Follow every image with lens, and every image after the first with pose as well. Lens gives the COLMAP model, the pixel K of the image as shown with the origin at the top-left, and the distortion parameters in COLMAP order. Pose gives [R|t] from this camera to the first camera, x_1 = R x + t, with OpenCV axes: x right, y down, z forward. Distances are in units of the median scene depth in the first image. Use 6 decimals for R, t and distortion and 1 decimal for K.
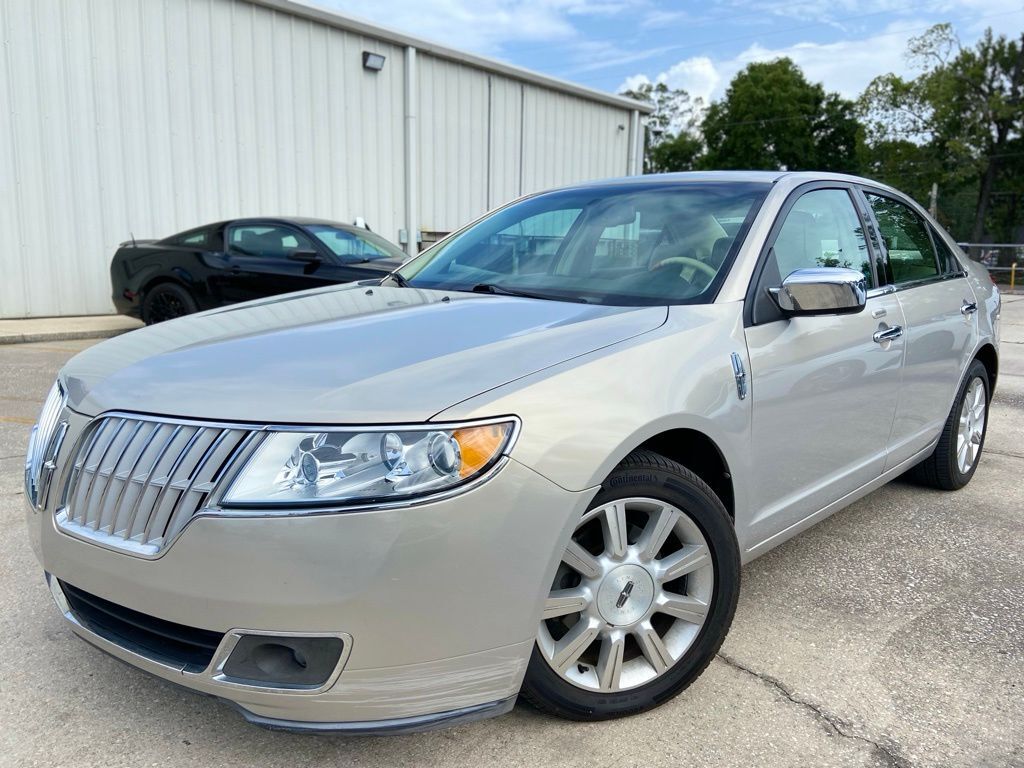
lens RADIAL K [[775.7, 0, 512.0], [0, 775.7, 384.0], [0, 0, 1]] dist [0.009442, 0.001006]
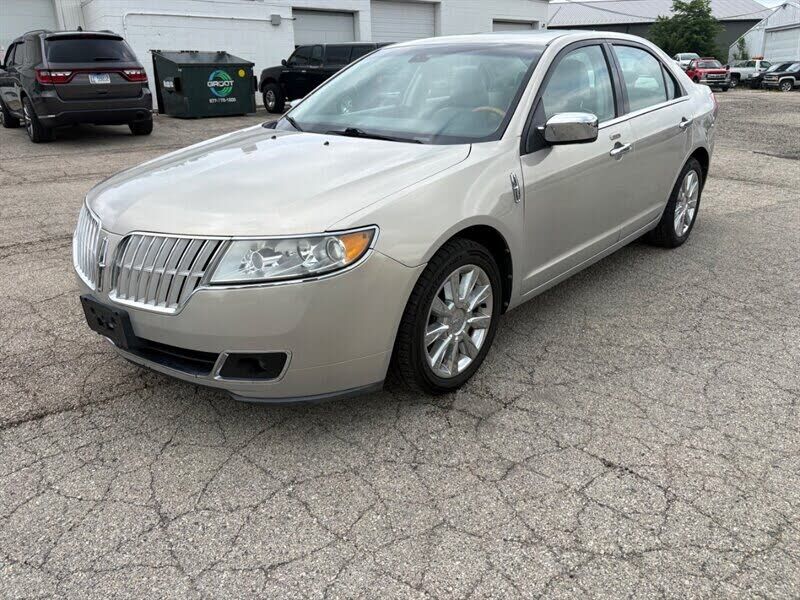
lens RADIAL K [[590.5, 0, 400.0], [0, 590.5, 300.0], [0, 0, 1]] dist [0.008004, 0.002324]
pose [[0.998783, -0.044696, 0.020832, 0.022910], [0.039236, 0.976197, 0.213308, -0.067490], [-0.029870, -0.212232, 0.976763, -0.285190]]
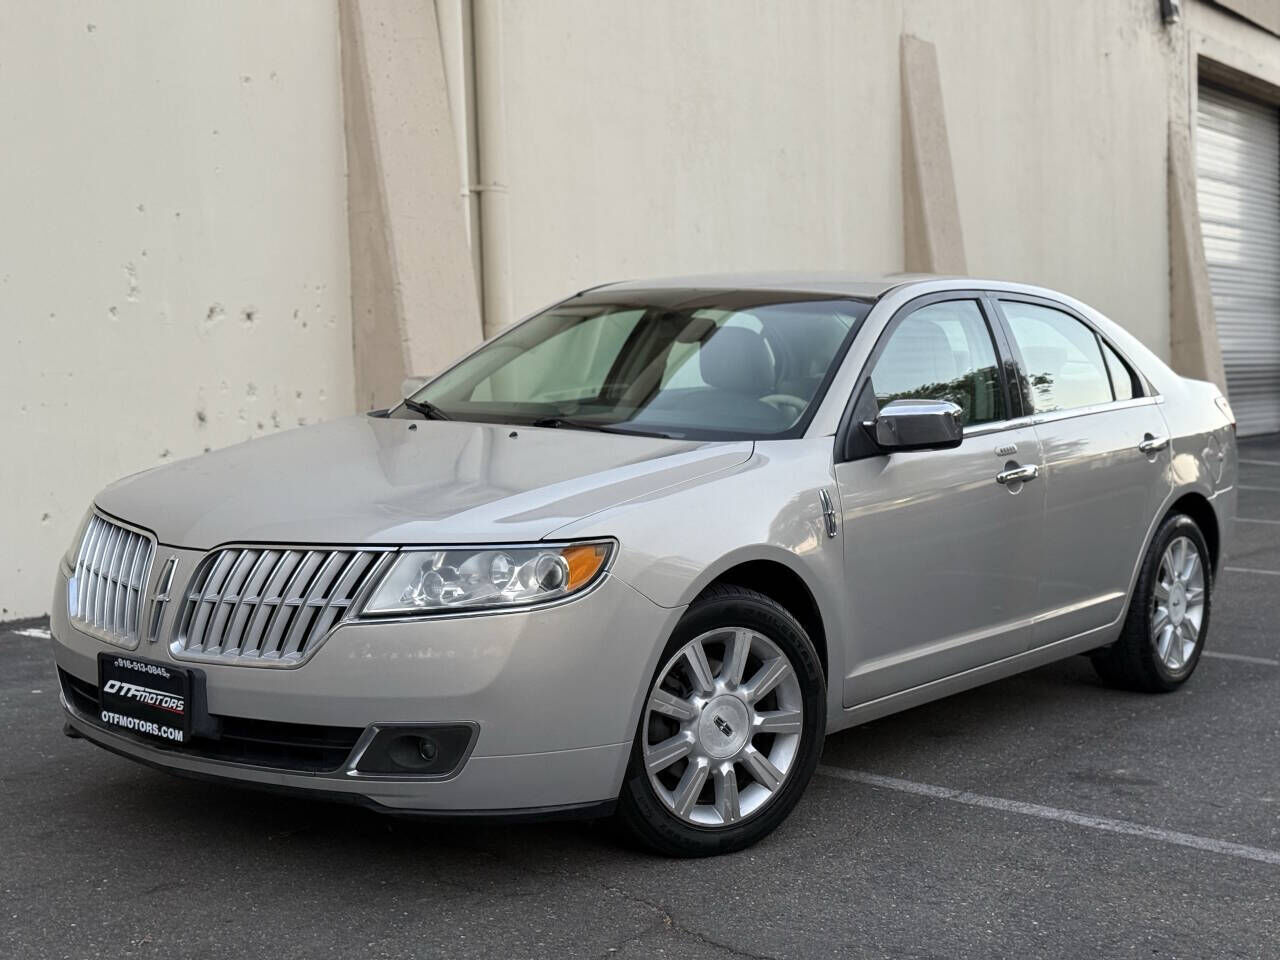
lens RADIAL K [[1763.7, 0, 640.0], [0, 1763.7, 480.0], [0, 0, 1]] dist [0.019445, 0.027725]
pose [[0.995447, -0.006758, 0.095073, -0.182879], [0.014387, 0.996708, -0.079784, 0.147297], [-0.094221, 0.080788, 0.992268, -1.419292]]
